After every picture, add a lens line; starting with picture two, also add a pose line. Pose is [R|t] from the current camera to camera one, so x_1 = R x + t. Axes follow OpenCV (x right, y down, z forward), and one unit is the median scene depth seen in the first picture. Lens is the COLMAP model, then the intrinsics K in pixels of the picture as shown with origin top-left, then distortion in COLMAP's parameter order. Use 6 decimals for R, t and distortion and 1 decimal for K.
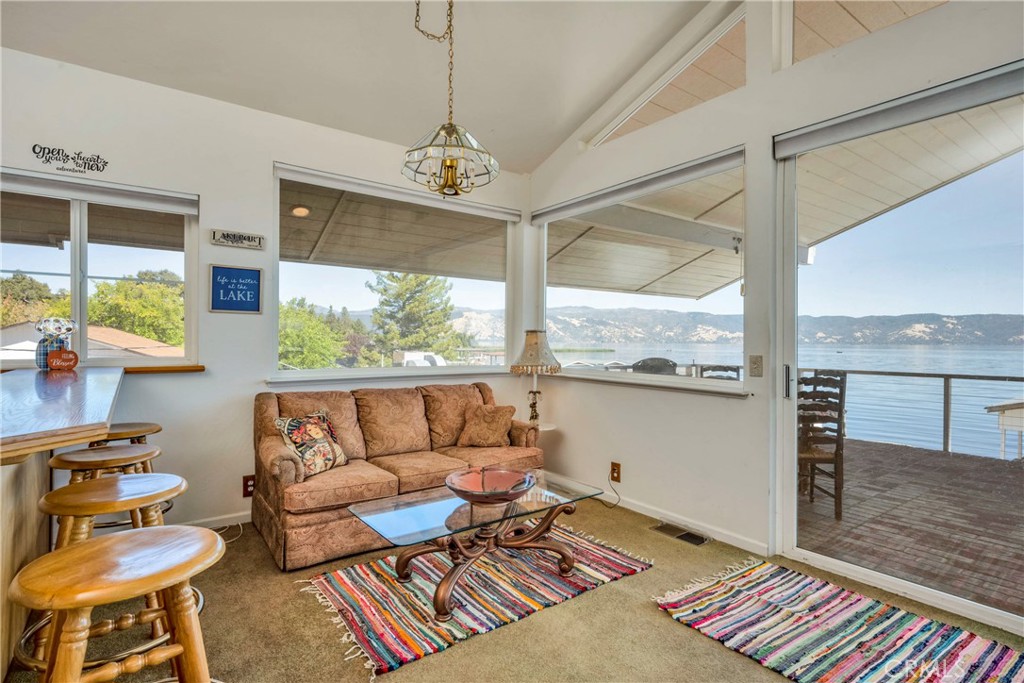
lens RADIAL K [[520.9, 0, 514.5], [0, 520.9, 345.6], [0, 0, 1]] dist [-0.002552, -0.000495]
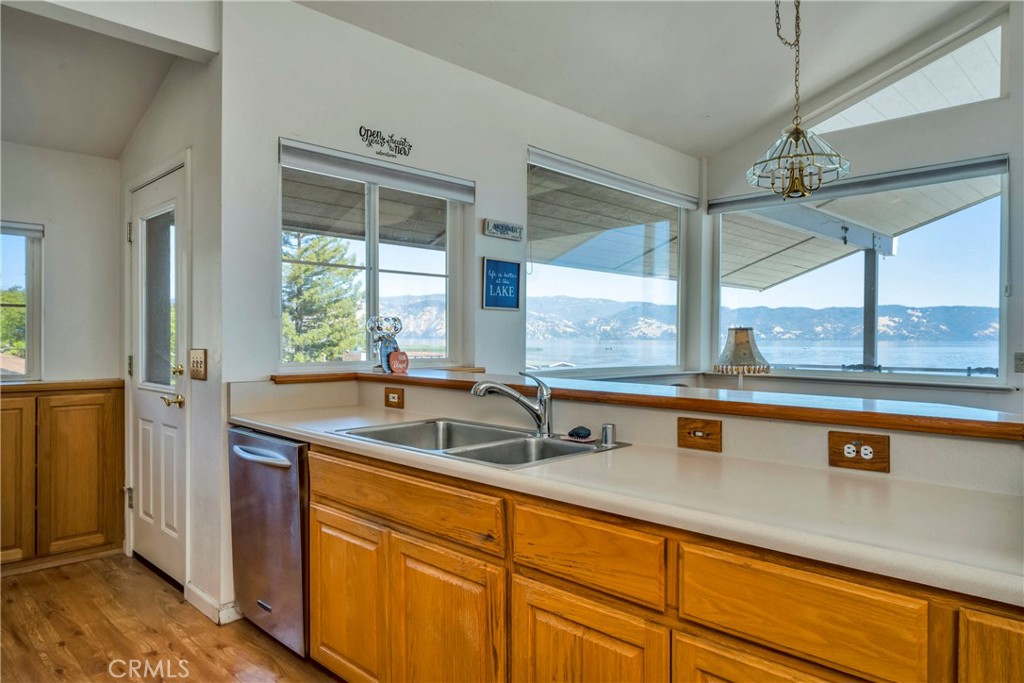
lens RADIAL K [[667.7, 0, 512.0], [0, 667.7, 341.5], [0, 0, 1]] dist [-0.000108, 0.002535]
pose [[0.987499, -0.002840, 0.157599, -0.699451], [0.003215, 0.999993, -0.002125, -0.004156], [-0.157592, 0.002606, 0.987501, -0.166424]]
